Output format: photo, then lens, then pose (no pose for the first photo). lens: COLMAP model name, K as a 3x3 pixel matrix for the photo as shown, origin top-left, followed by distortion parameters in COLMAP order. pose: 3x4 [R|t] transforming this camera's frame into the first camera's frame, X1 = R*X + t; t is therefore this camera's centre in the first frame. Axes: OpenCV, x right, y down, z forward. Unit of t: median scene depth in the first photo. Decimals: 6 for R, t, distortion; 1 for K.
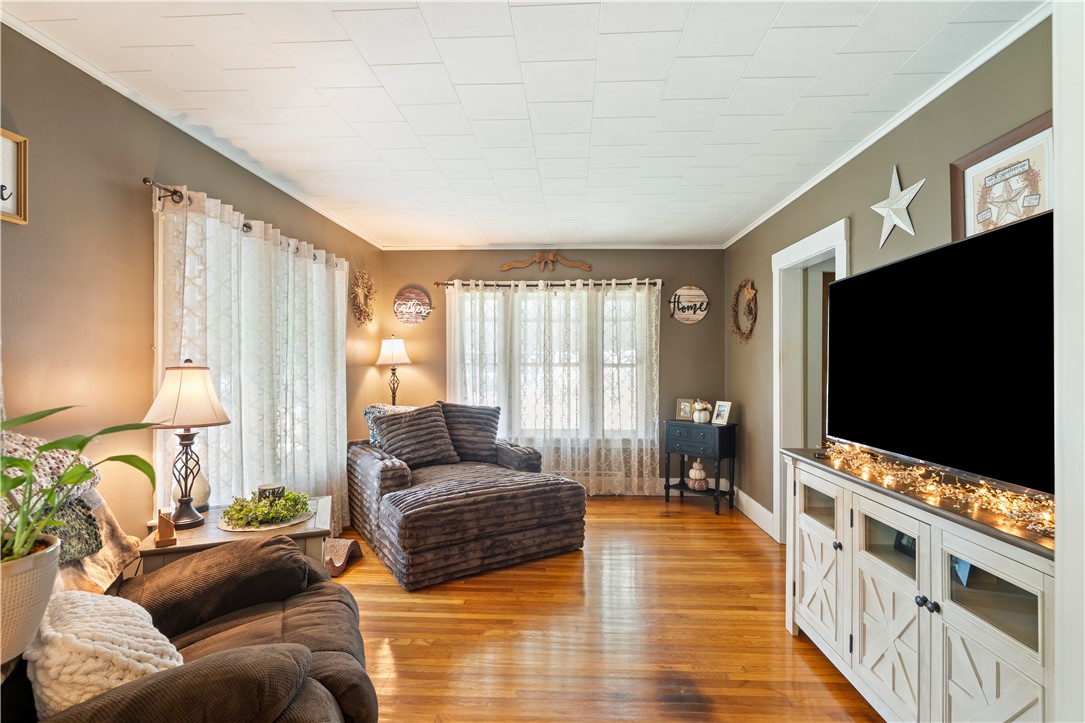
lens RADIAL K [[498.8, 0, 542.5], [0, 498.8, 361.5], [0, 0, 1]] dist [0.000027, 0.000174]
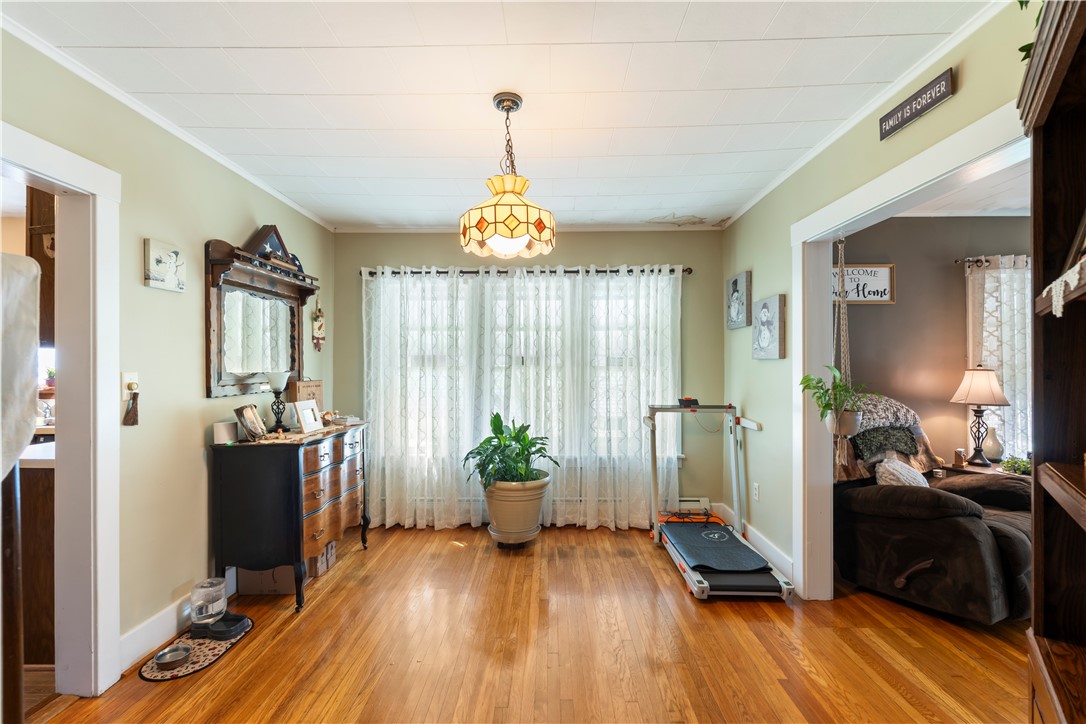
lens RADIAL K [[489.3, 0, 547.2], [0, 489.3, 363.9], [0, 0, 1]] dist [-0.000277, -0.000375]
pose [[0.040425, -0.008347, -0.999148, 0.855249], [0.007375, 0.999940, -0.008055, -0.004132], [0.999155, -0.007043, 0.040484, -0.498893]]
